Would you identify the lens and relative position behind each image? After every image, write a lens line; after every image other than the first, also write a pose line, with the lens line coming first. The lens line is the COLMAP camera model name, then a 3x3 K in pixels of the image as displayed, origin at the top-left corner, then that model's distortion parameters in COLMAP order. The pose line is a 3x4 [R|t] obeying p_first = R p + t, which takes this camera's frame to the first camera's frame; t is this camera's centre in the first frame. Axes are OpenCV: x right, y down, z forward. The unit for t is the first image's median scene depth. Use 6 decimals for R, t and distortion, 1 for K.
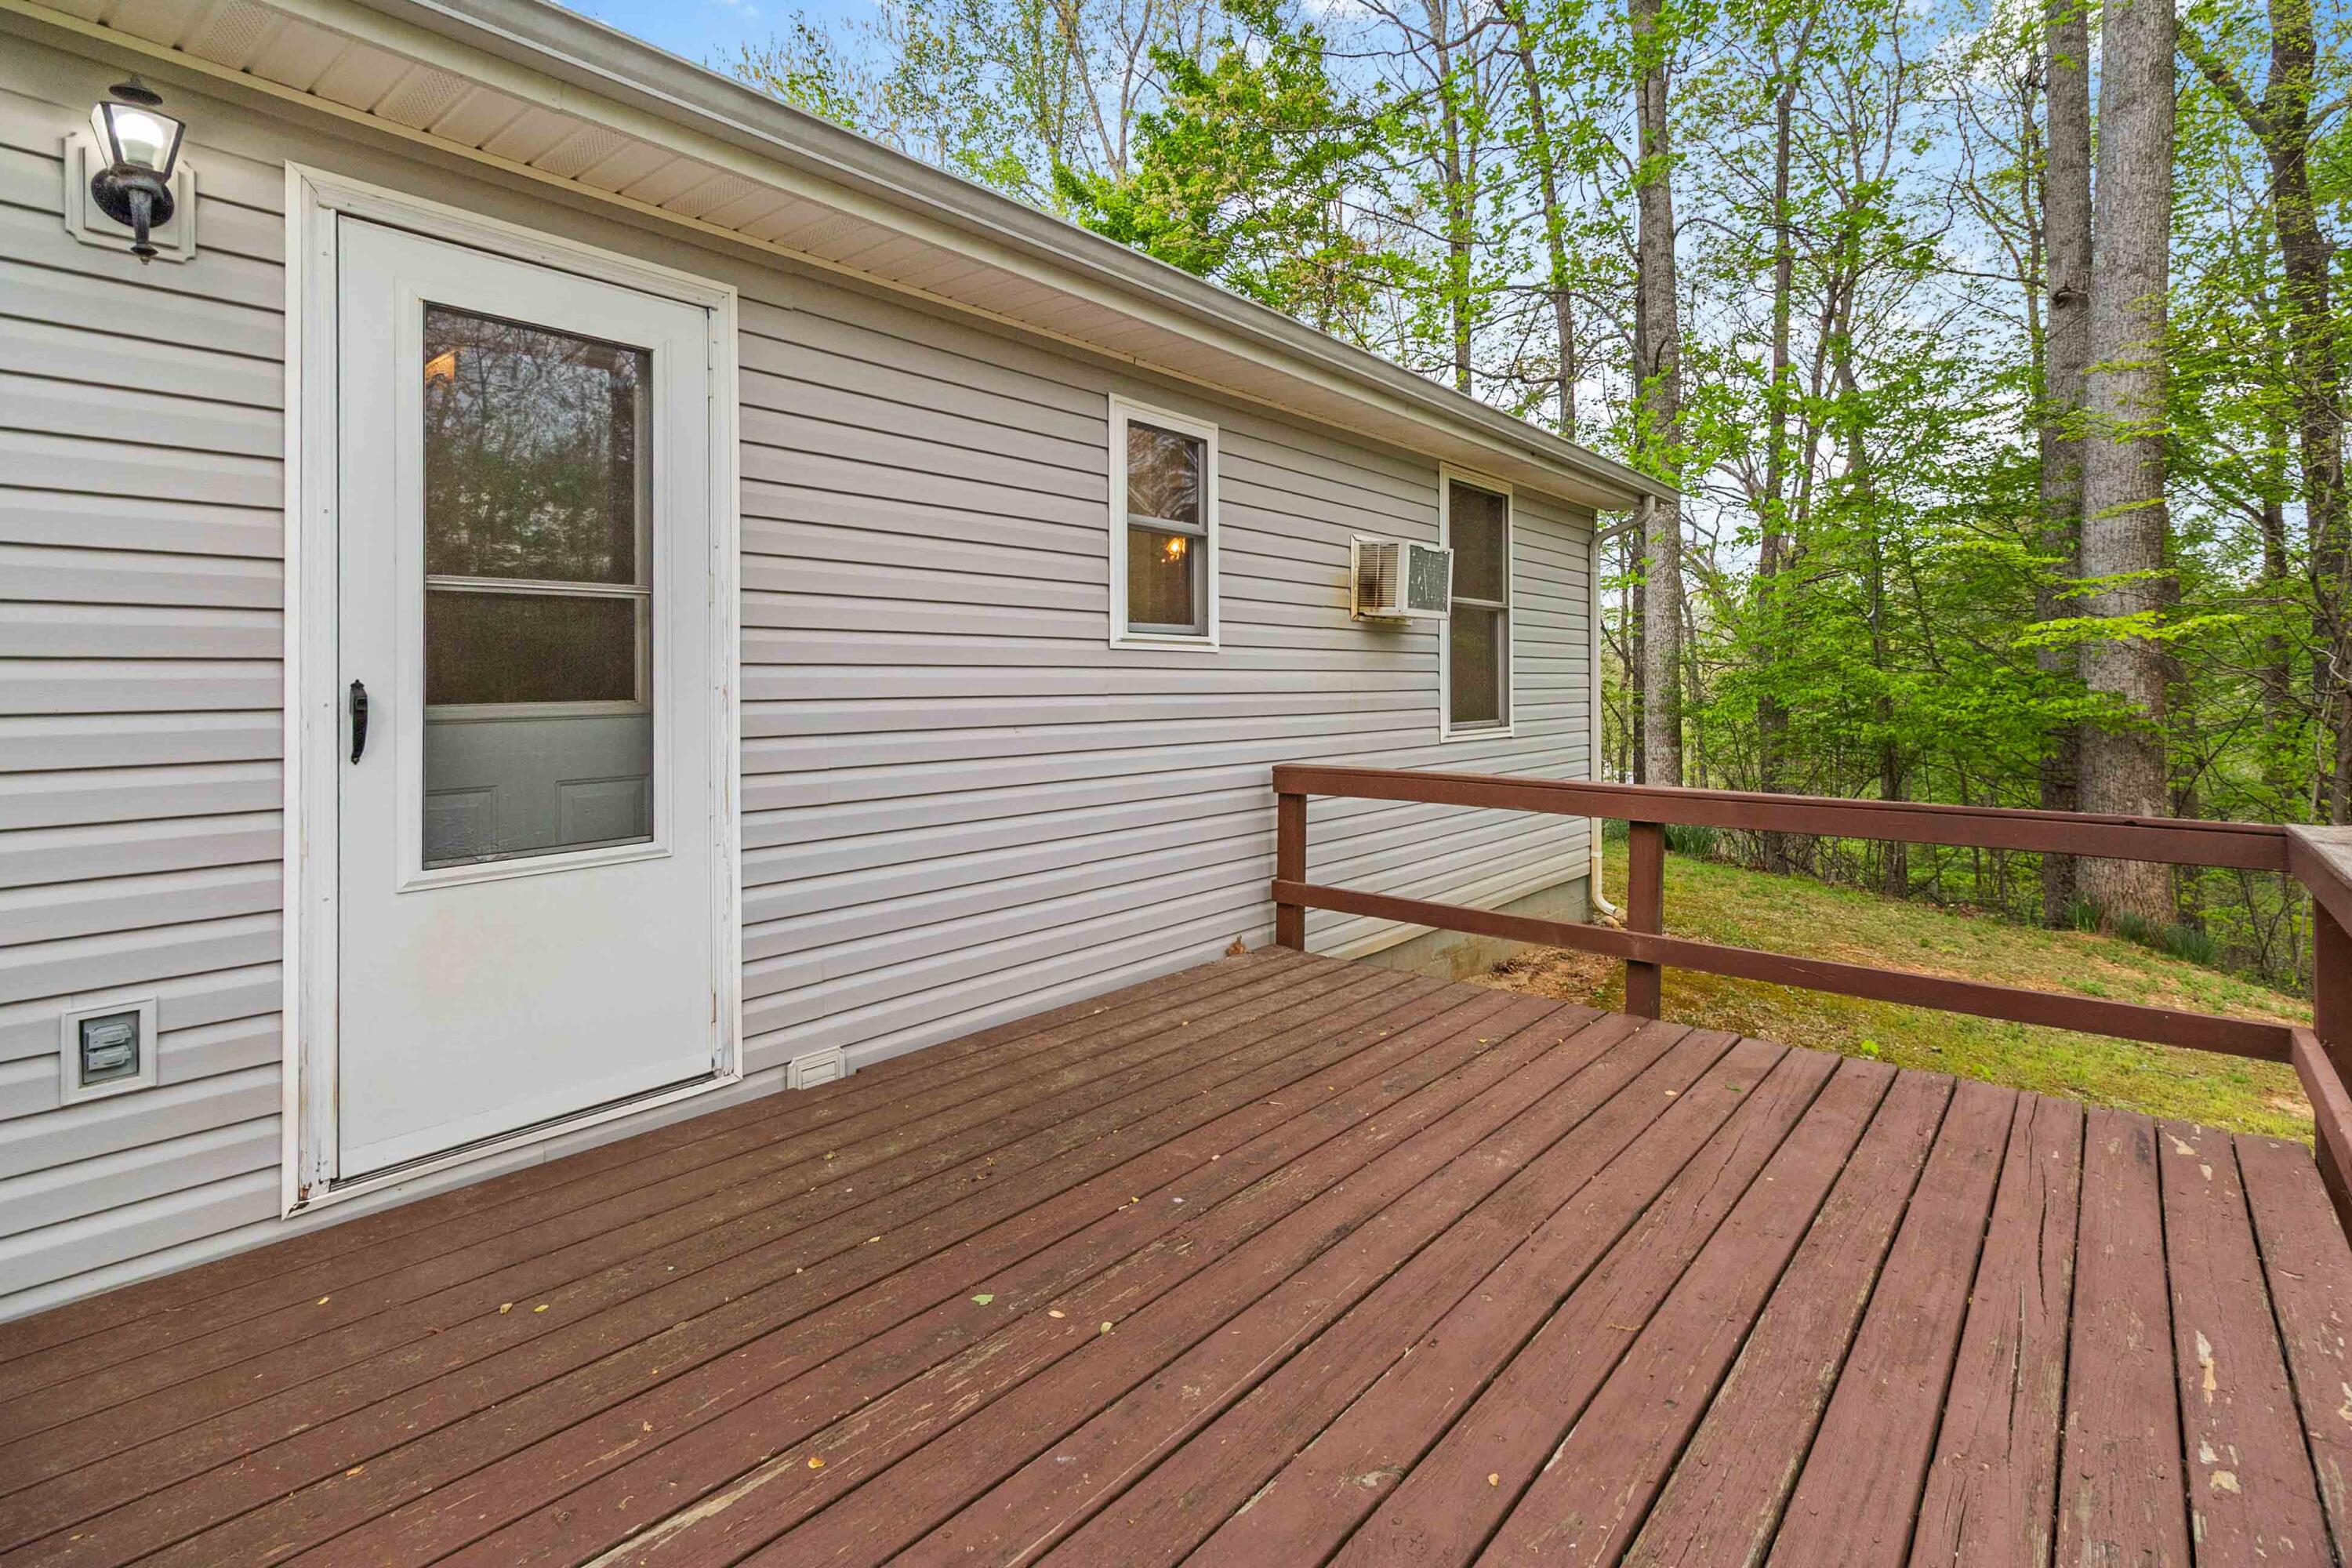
lens RADIAL K [[1085.9, 0, 1184.7], [0, 1085.9, 672.7], [0, 0, 1]] dist [0.002980, -0.000039]
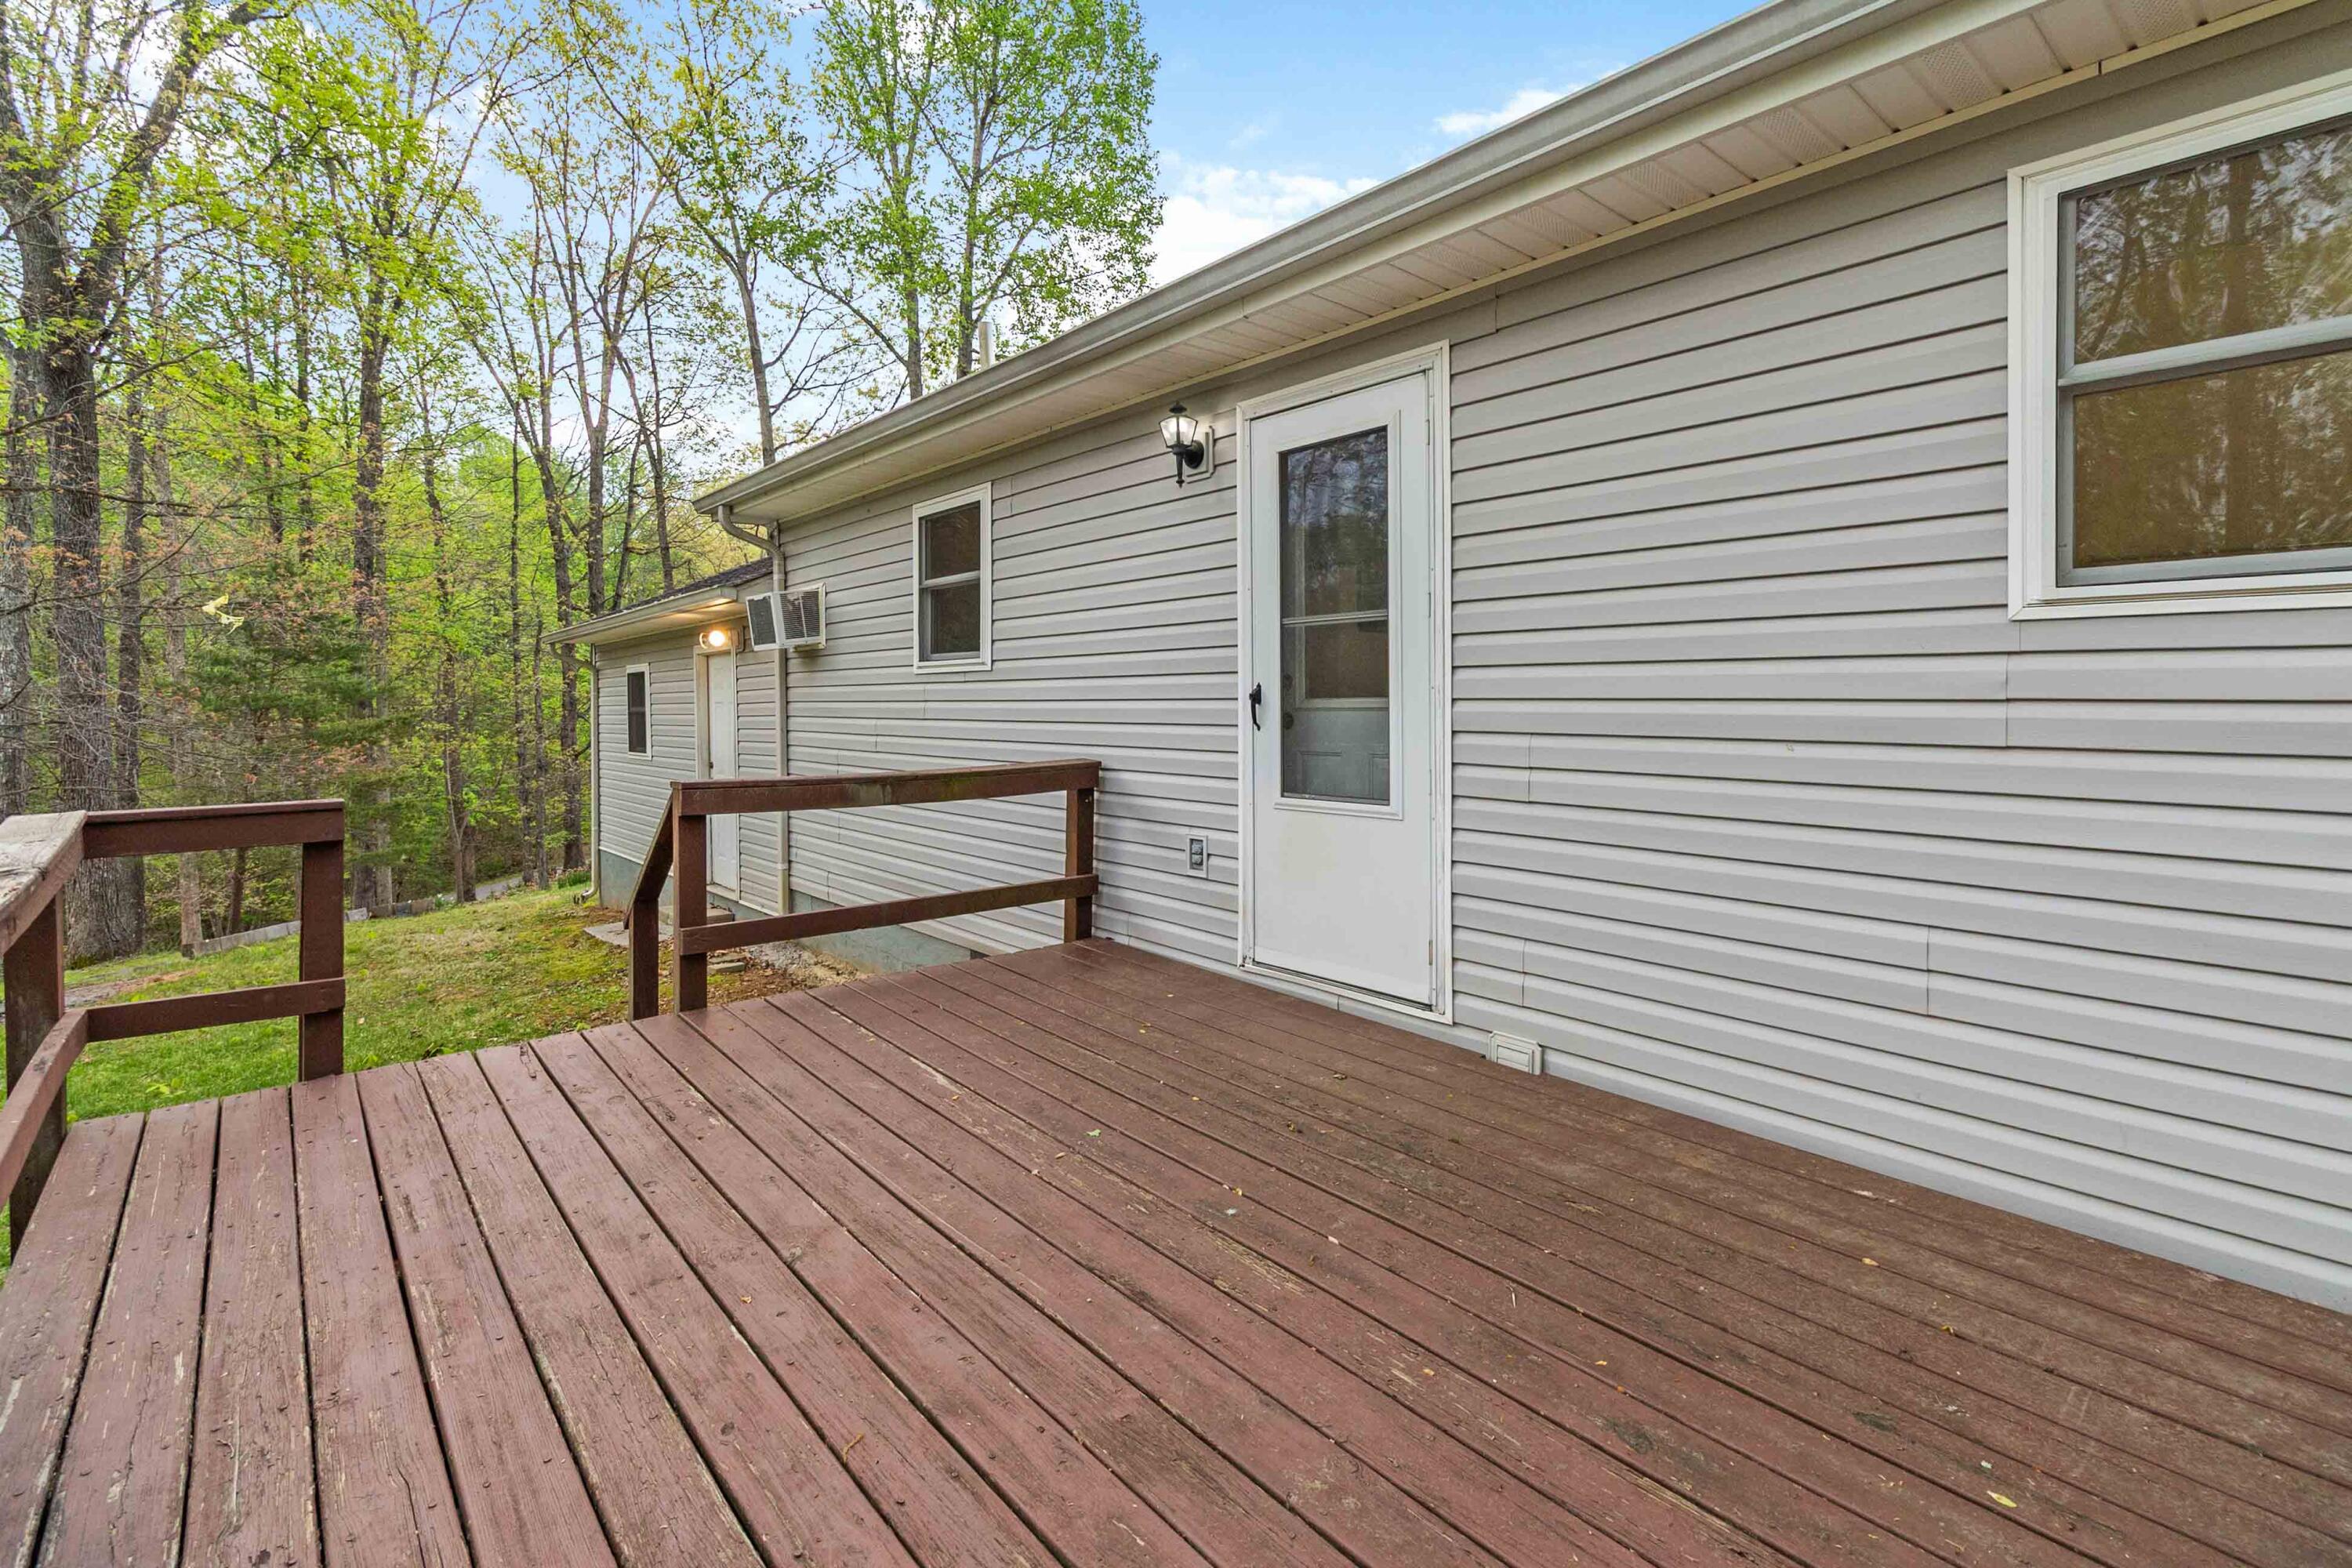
lens RADIAL K [[1085.9, 0, 1181.5], [0, 1085.9, 698.6], [0, 0, 1]] dist [0.002980, -0.000039]
pose [[-0.155425, 0.017641, -0.987690, 0.720241], [0.021678, 0.999661, 0.014444, 0.002273], [0.987610, -0.019166, -0.155755, 0.830773]]
